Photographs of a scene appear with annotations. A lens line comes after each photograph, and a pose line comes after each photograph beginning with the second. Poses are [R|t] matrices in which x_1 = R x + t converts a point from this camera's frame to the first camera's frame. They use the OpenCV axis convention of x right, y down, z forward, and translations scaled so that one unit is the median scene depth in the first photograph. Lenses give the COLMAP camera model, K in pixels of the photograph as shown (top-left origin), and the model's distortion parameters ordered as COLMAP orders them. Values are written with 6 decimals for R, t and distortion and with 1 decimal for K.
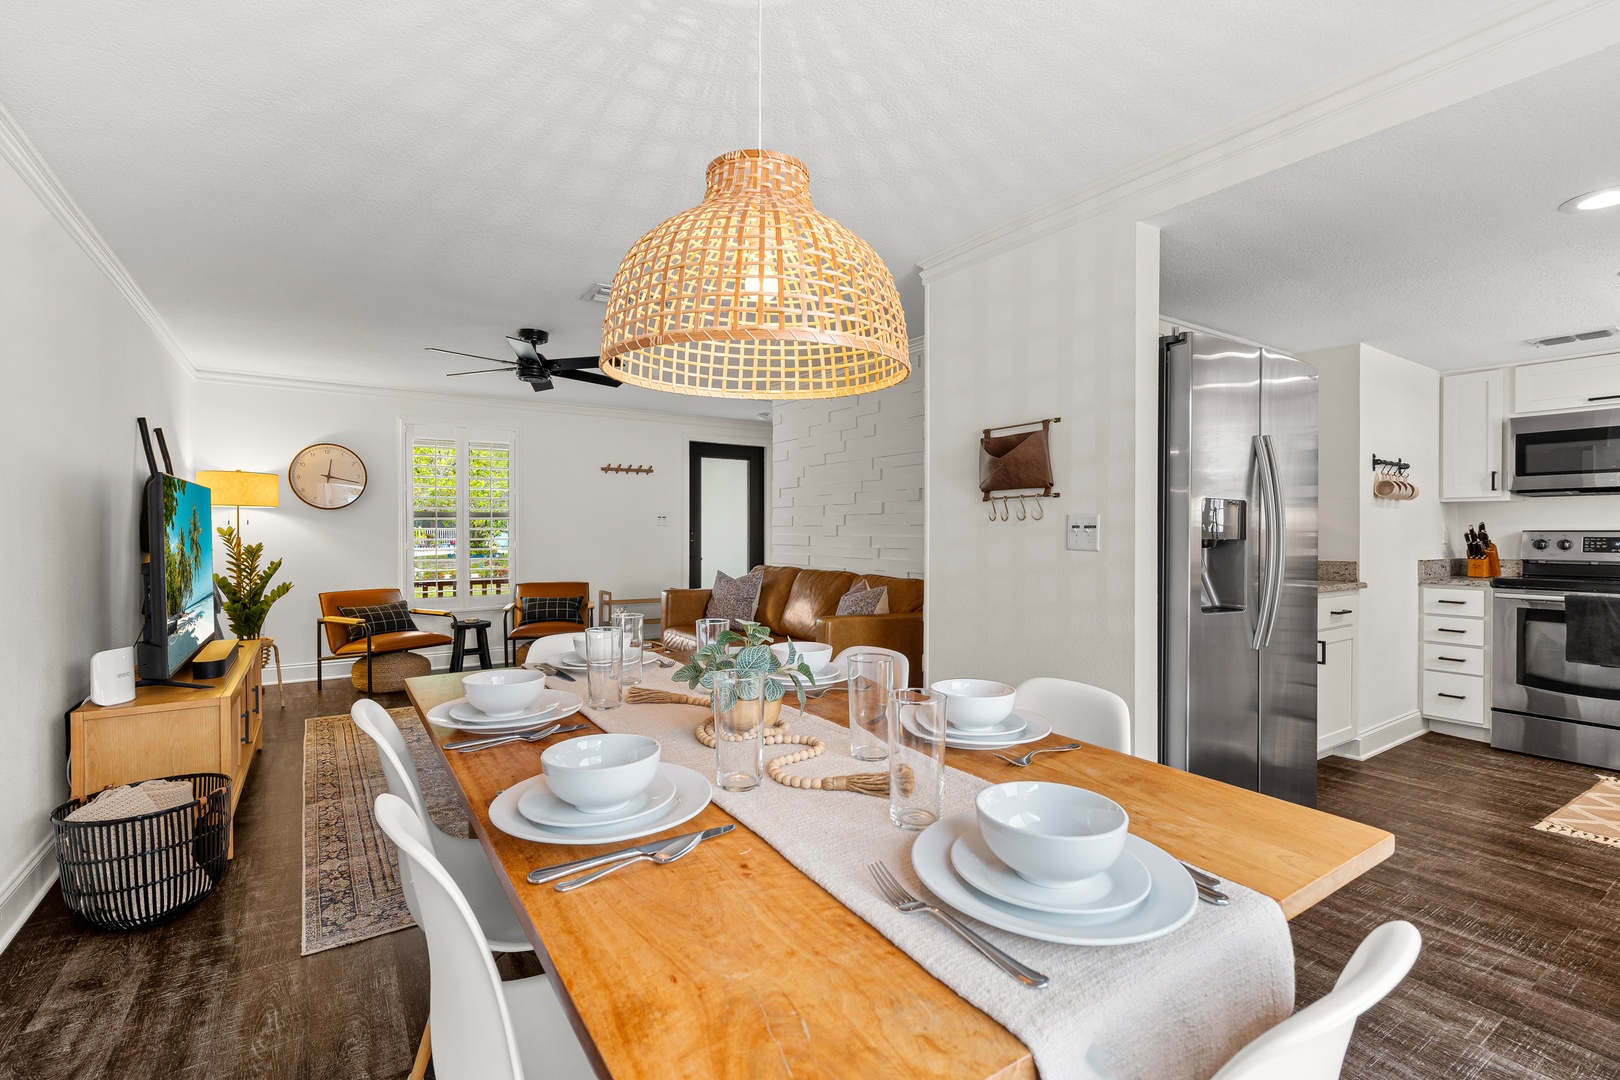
lens RADIAL K [[743.2, 0, 792.5], [0, 743.2, 536.0], [0, 0, 1]] dist [-0.004398, 0.002746]
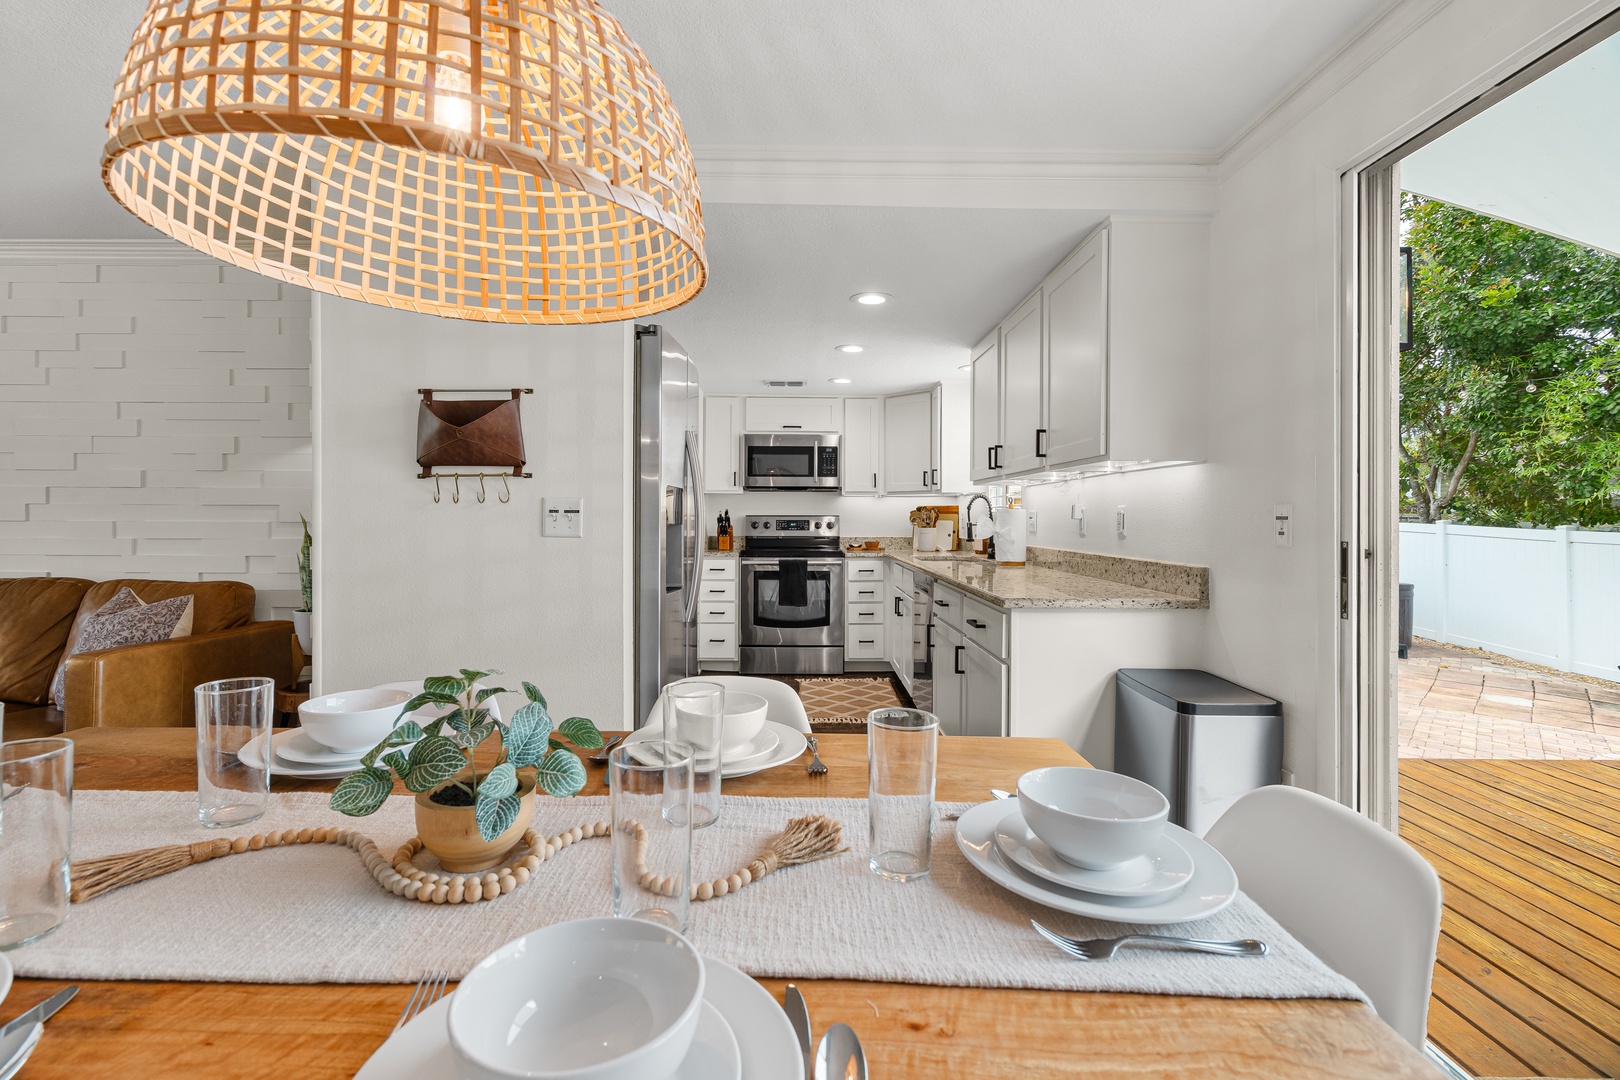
lens RADIAL K [[743.2, 0, 814.6], [0, 743.2, 524.8], [0, 0, 1]] dist [-0.004398, 0.002746]
pose [[0.532701, -0.008217, 0.846264, -0.138276], [0.001085, 0.999959, 0.009026, -0.002235], [-0.846303, -0.003890, 0.532688, 0.149187]]
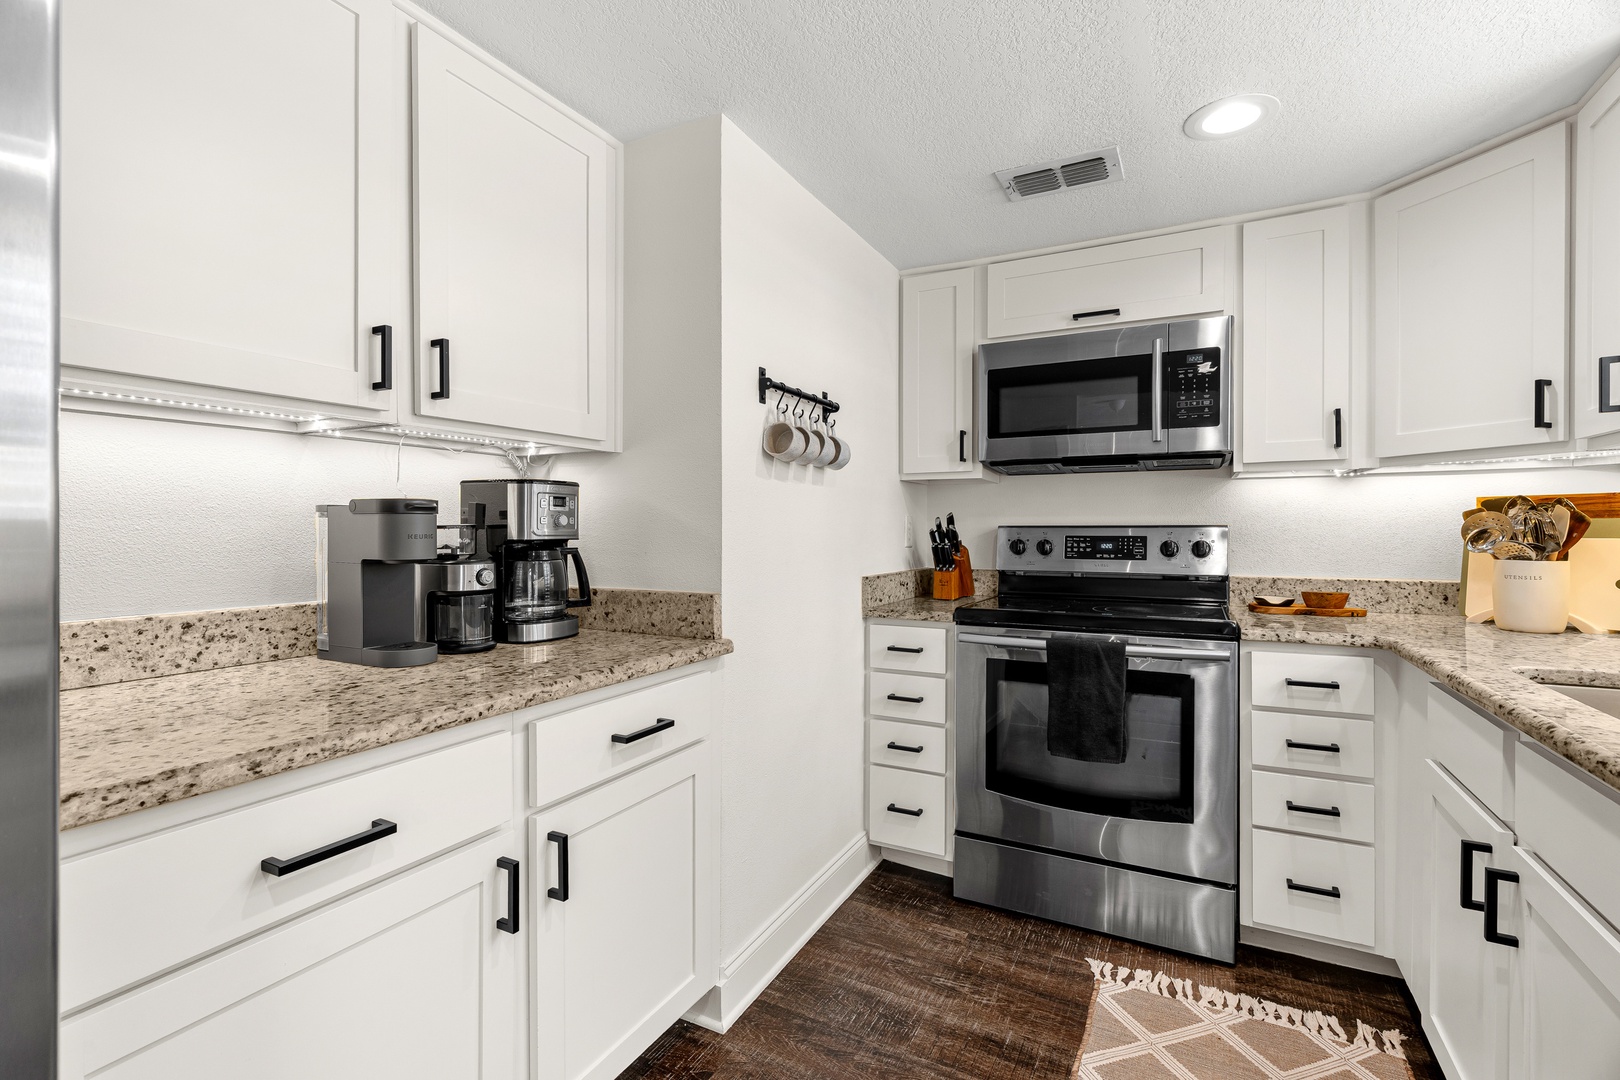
lens RADIAL K [[743.2, 0, 802.7], [0, 743.2, 537.3], [0, 0, 1]] dist [-0.004398, 0.002746]
pose [[0.879323, -0.008016, 0.476159, 0.541324], [0.004301, 0.999951, 0.008891, -0.003987], [-0.476207, -0.005770, 0.879314, 0.526480]]
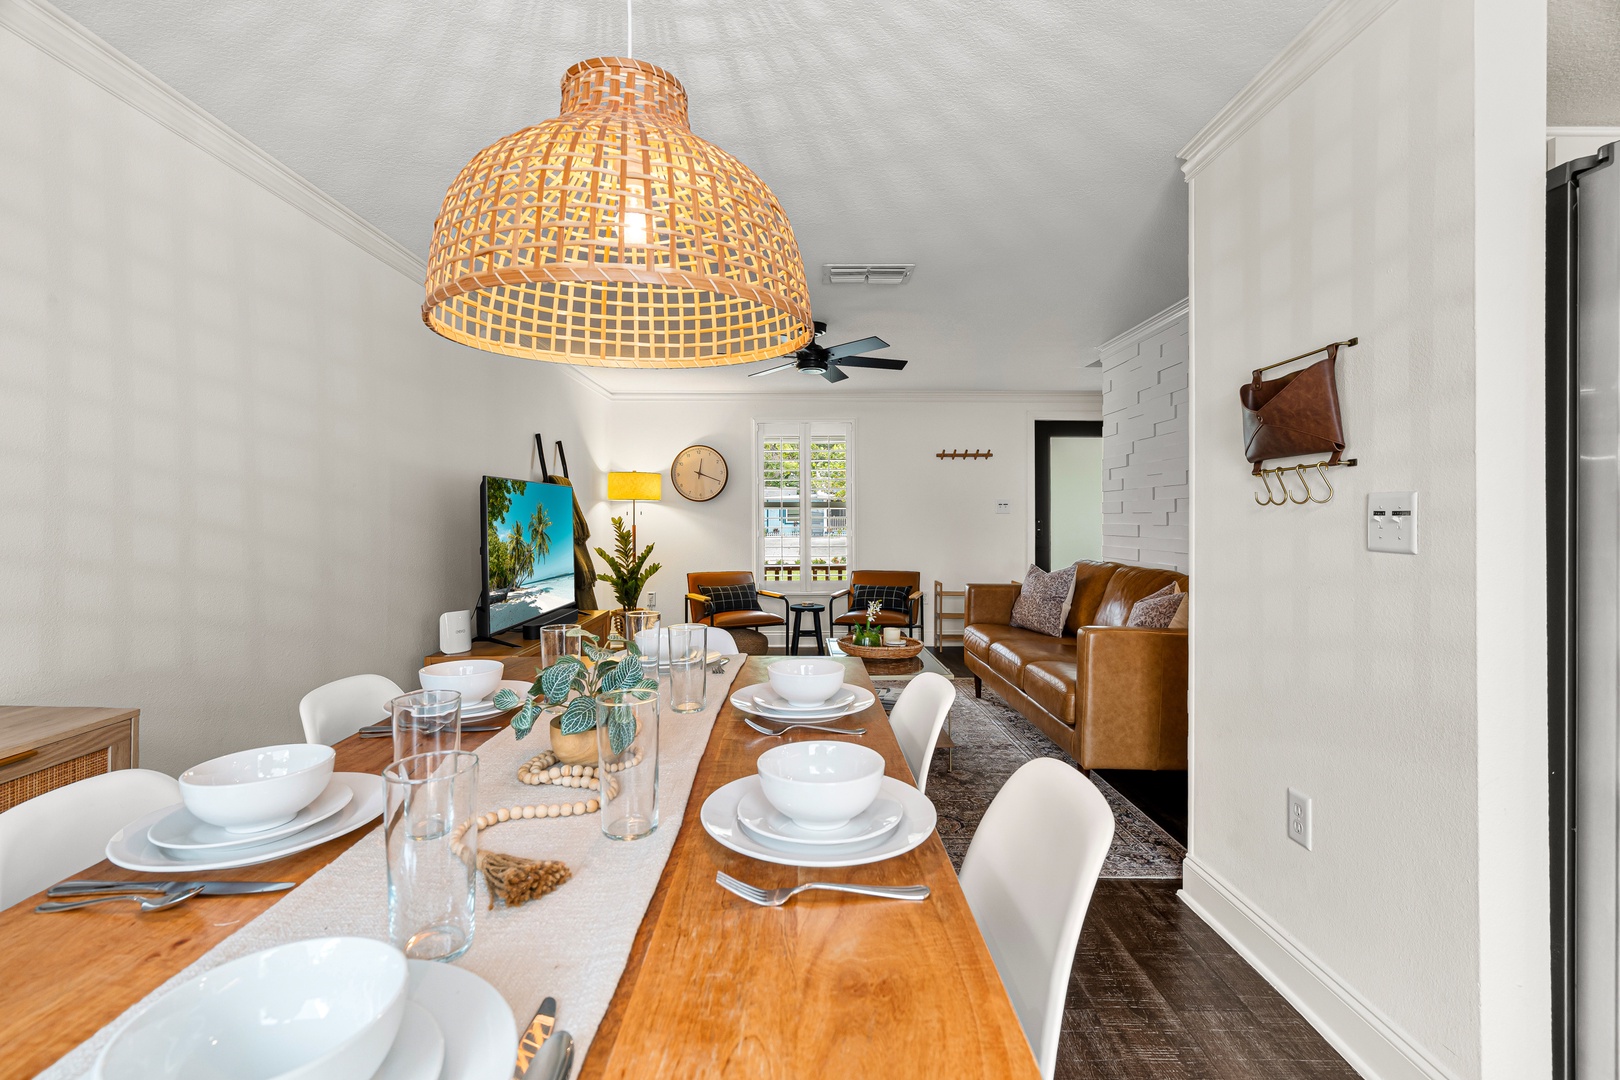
lens RADIAL K [[743.2, 0, 793.3], [0, 743.2, 520.3], [0, 0, 1]] dist [-0.004398, 0.002746]
pose [[0.839931, -0.002025, -0.542690, 0.191338], [-0.000418, 0.999990, -0.004377, -0.002229], [0.542694, 0.003903, 0.839922, 0.140905]]
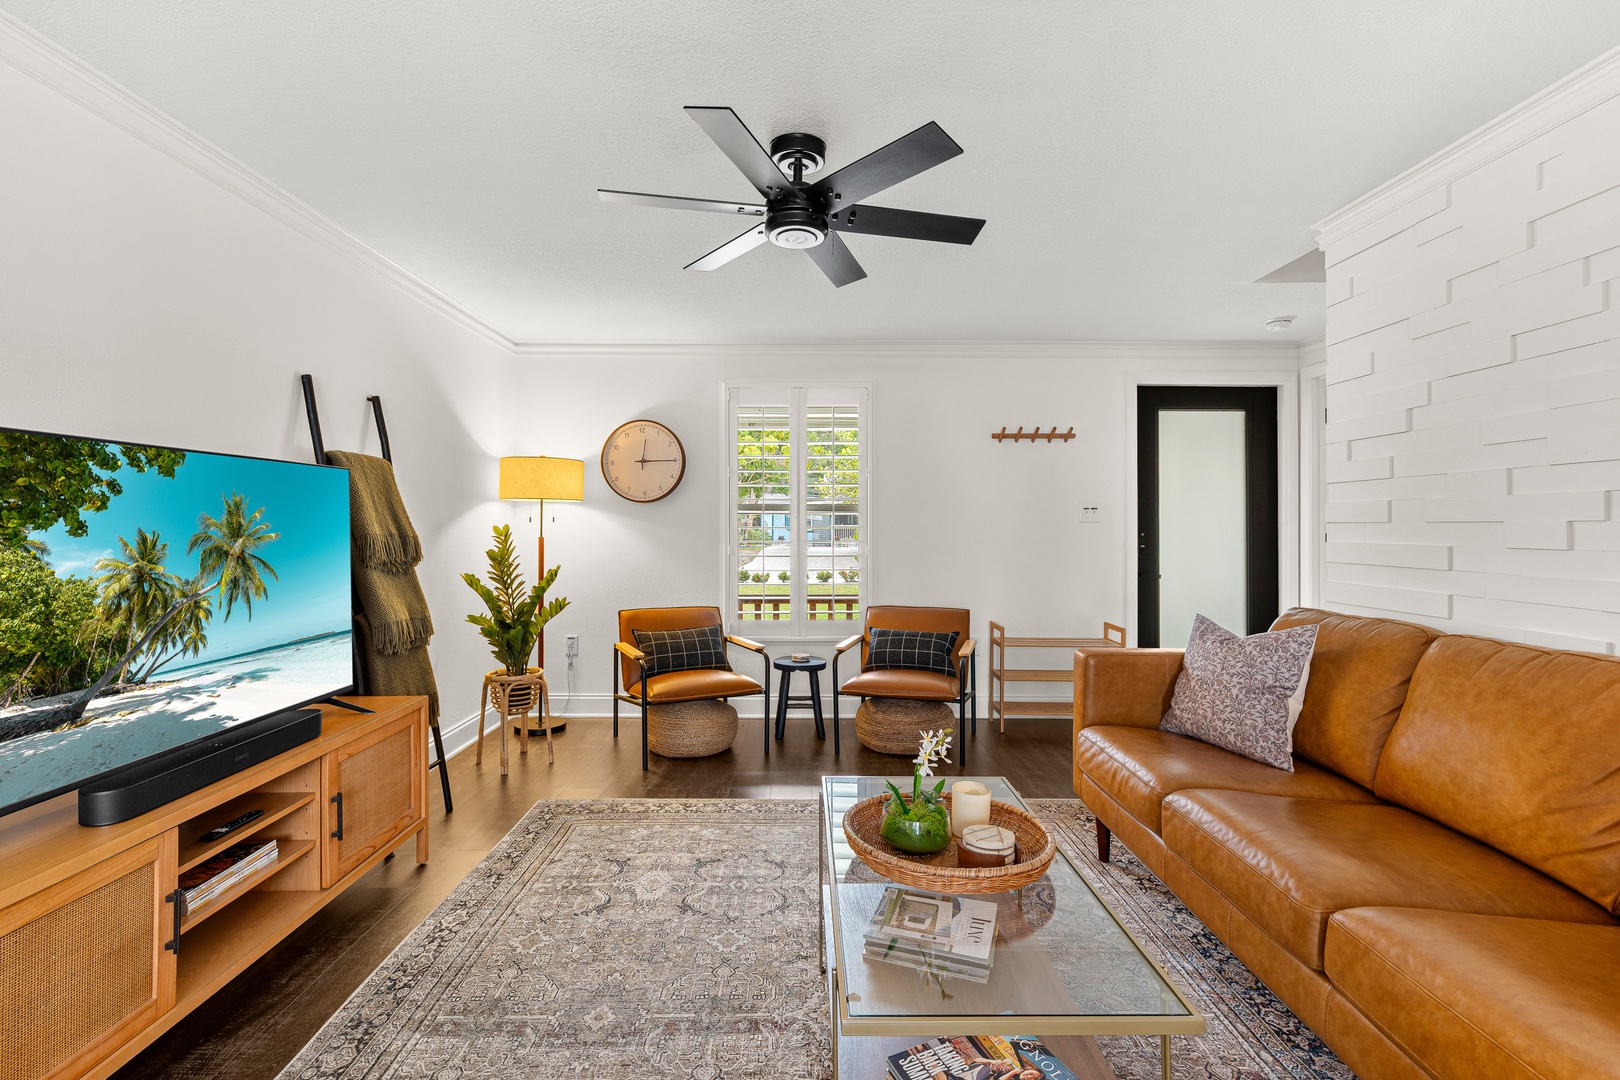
lens RADIAL K [[743.2, 0, 808.7], [0, 743.2, 517.7], [0, 0, 1]] dist [-0.004398, 0.002746]
pose [[0.845588, -0.005940, -0.533803, -0.074644], [-0.004479, 0.999824, -0.018221, -0.009046], [0.533817, 0.017798, 0.845412, 0.608732]]
